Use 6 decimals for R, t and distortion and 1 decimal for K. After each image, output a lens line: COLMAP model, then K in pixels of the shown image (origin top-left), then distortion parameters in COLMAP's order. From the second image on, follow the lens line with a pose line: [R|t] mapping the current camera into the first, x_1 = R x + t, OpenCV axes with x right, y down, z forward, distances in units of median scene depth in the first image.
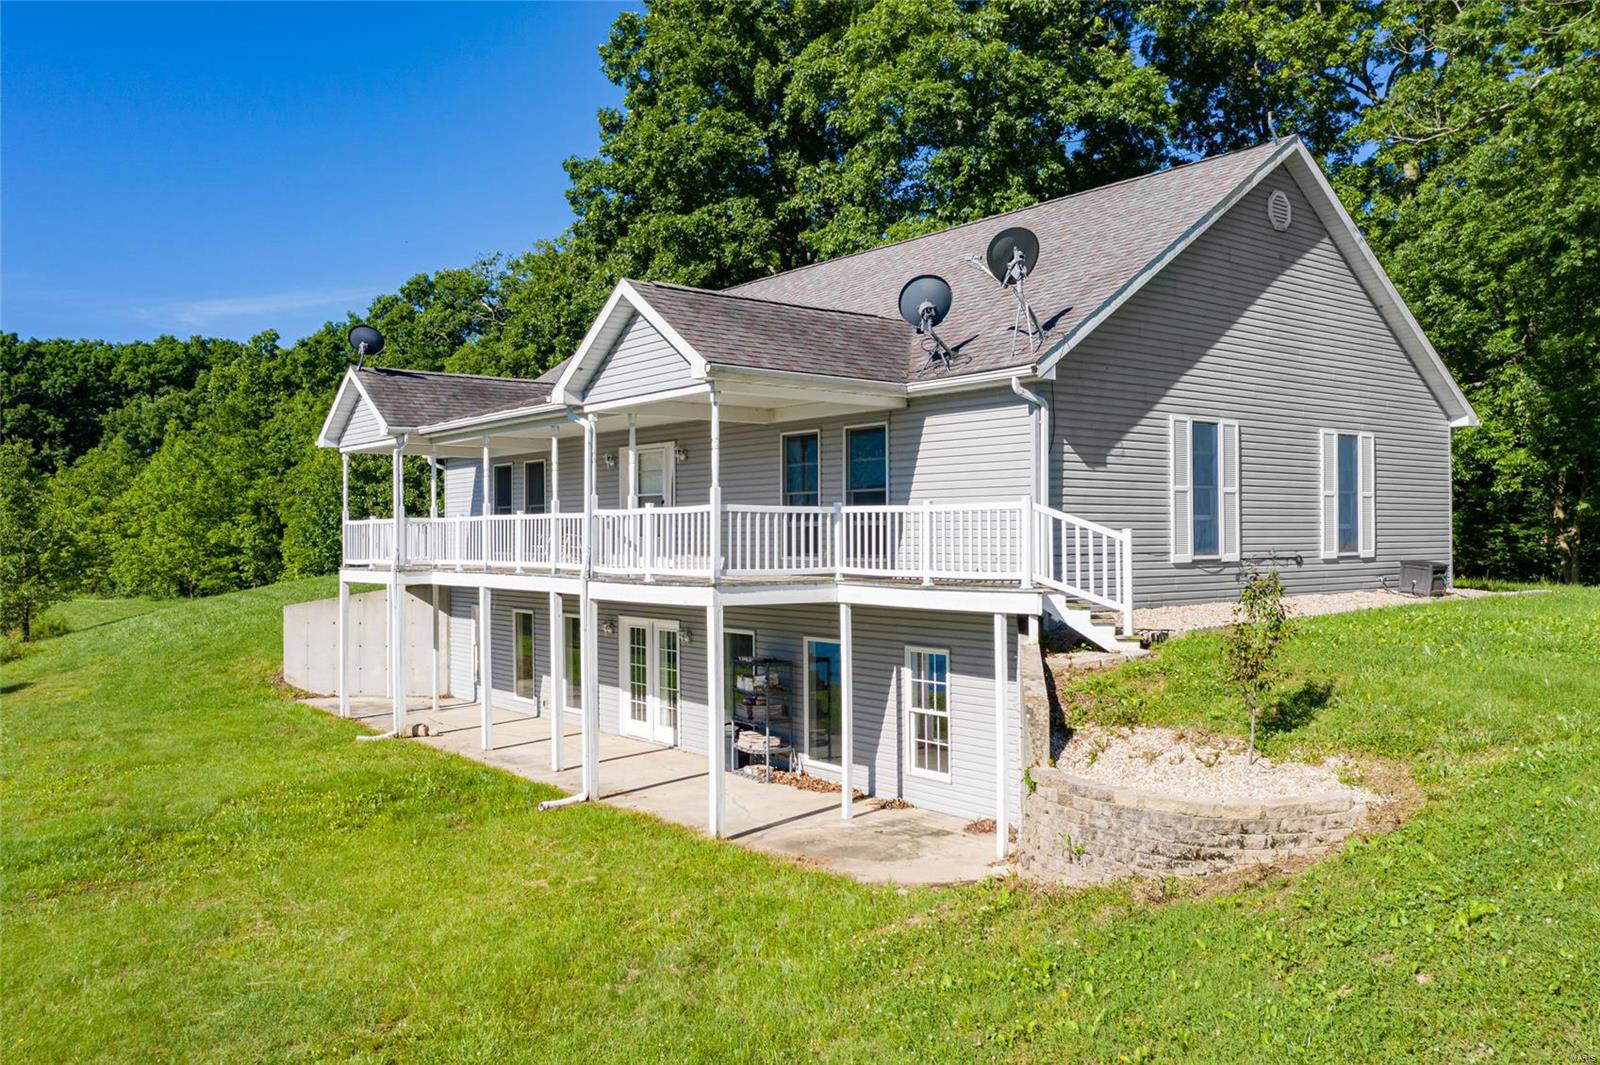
lens RADIAL K [[1268.3, 0, 800.0], [0, 1268.3, 532.5], [0, 0, 1]] dist [-0.004655, 0.003966]
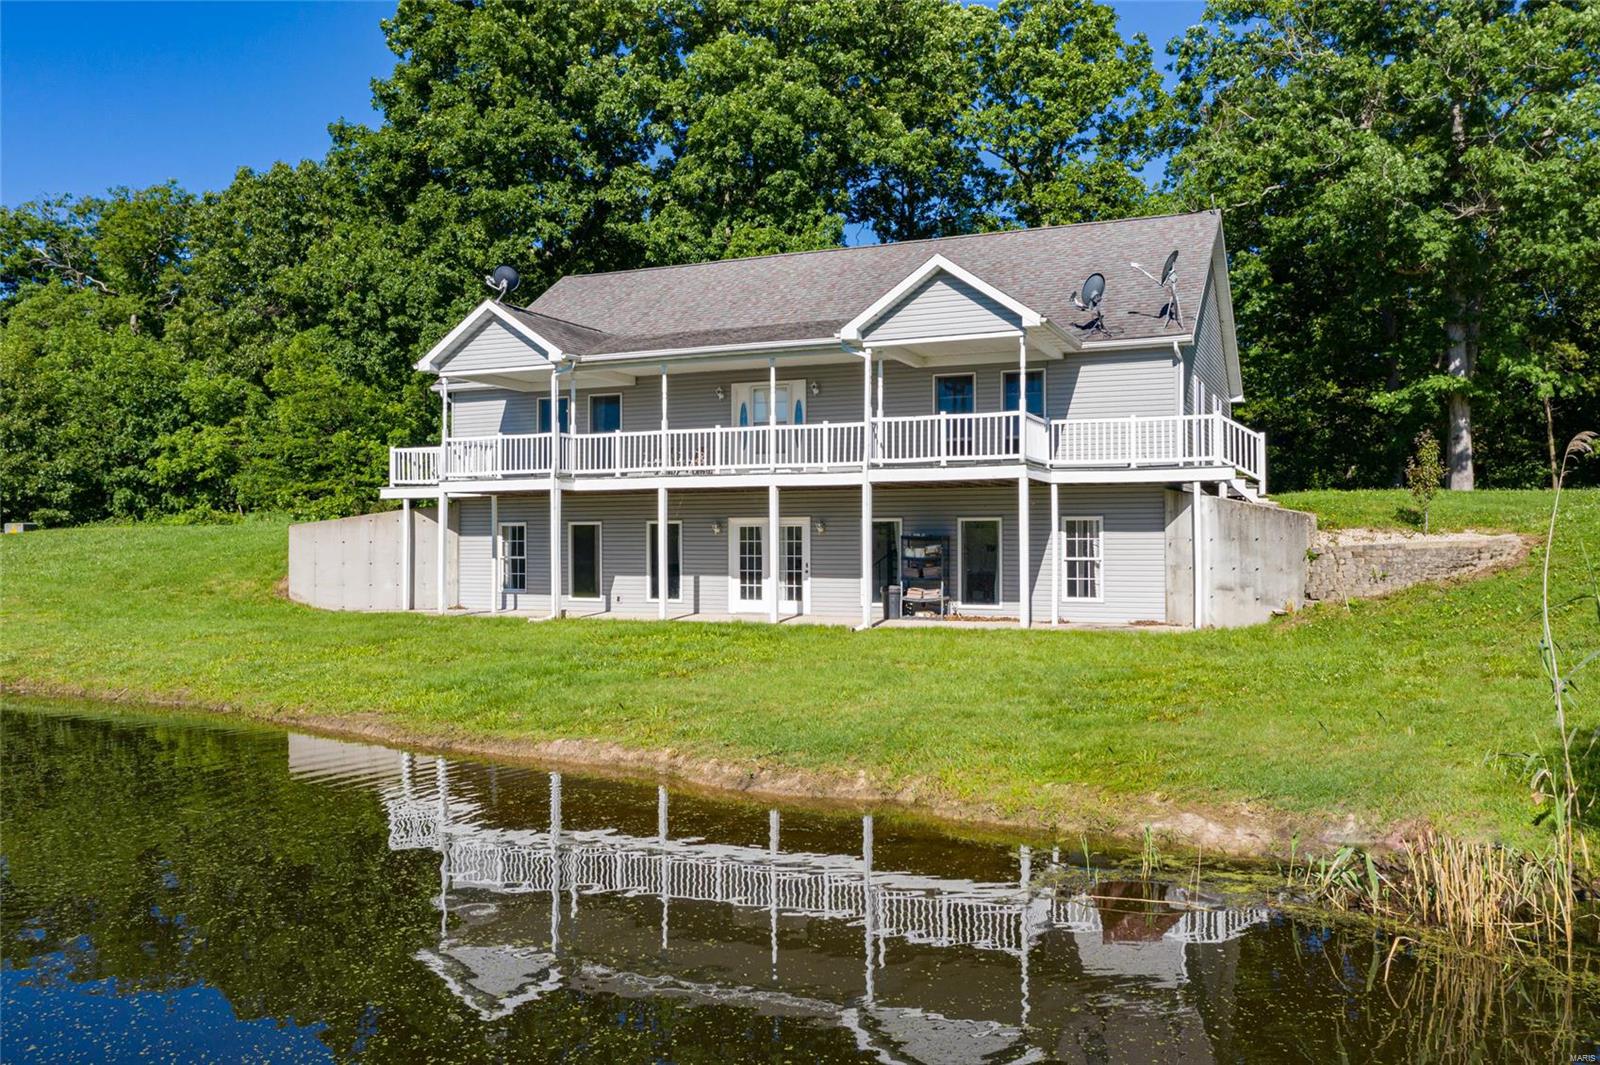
lens RADIAL K [[1268.3, 0, 800.0], [0, 1268.3, 532.5], [0, 0, 1]] dist [-0.004655, 0.003966]
pose [[0.883648, 0.007843, 0.468086, -0.818006], [-0.003656, 0.999945, -0.009853, 0.112896], [-0.468137, 0.006995, 0.883628, -0.170277]]
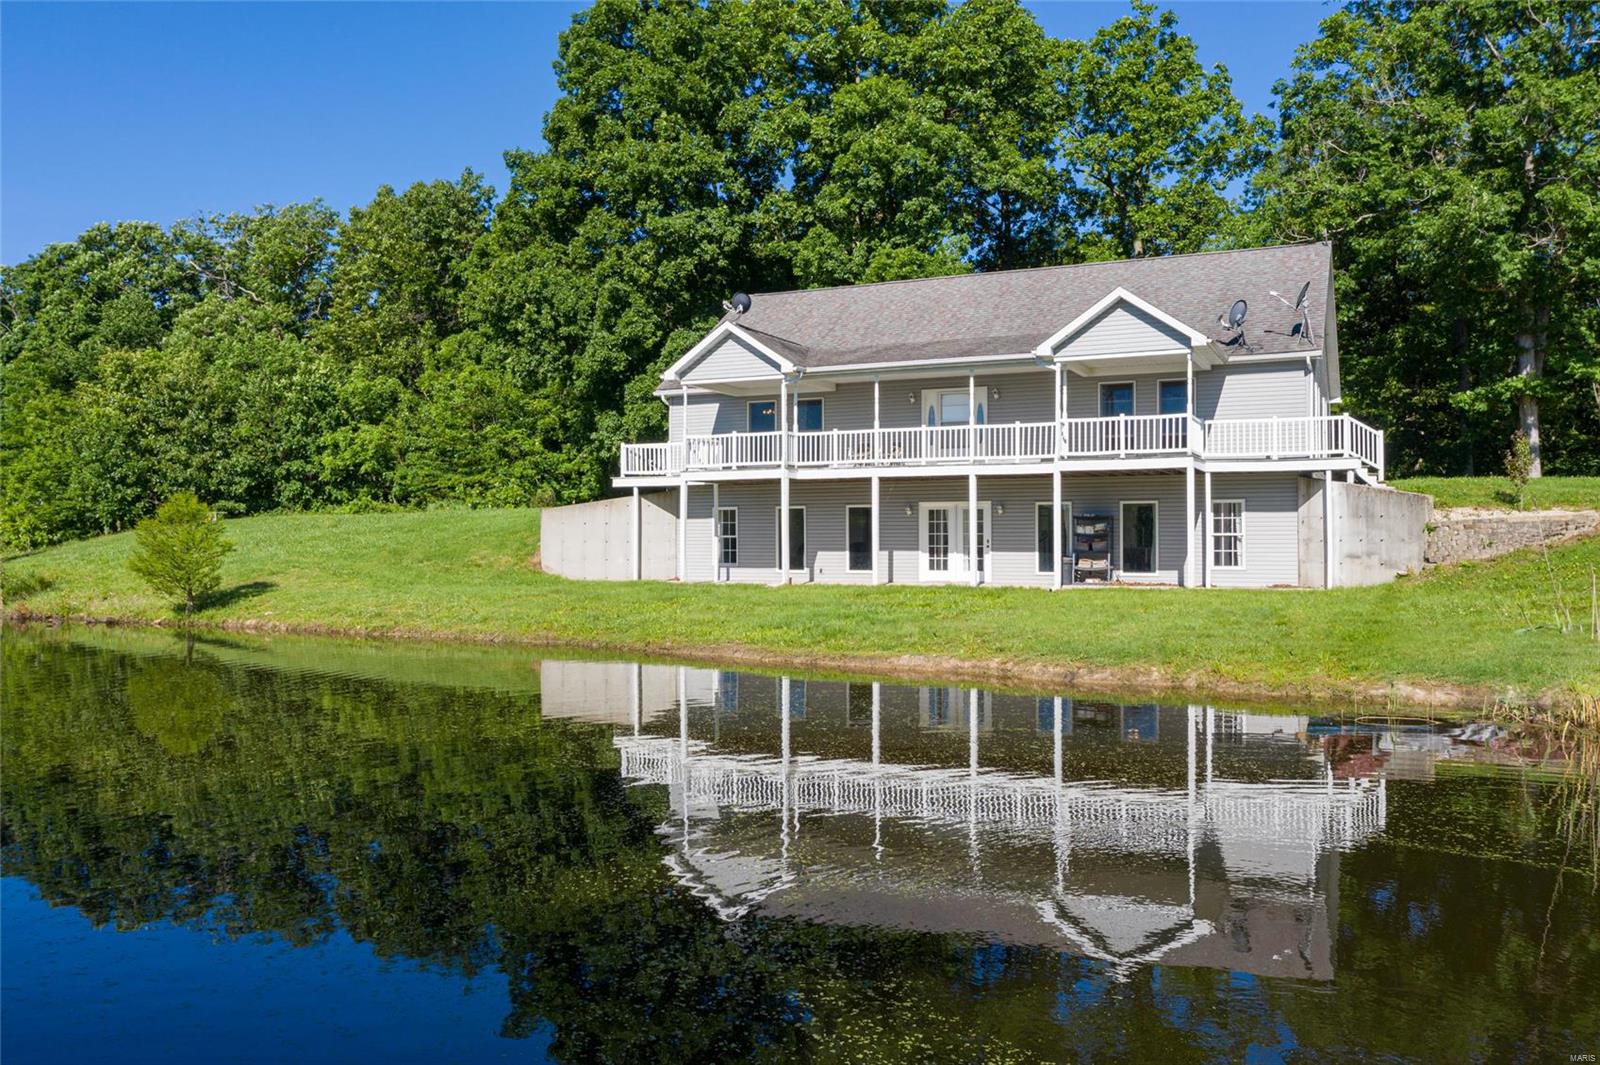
lens RADIAL K [[1275.4, 0, 804.6], [0, 1275.4, 537.8], [0, 0, 1]] dist [-0.001580, 0.004627]
pose [[0.889935, 0.004267, 0.456067, -1.165229], [-0.003300, 0.999990, -0.002916, 0.137894], [-0.456075, 0.001090, 0.889941, -0.340846]]
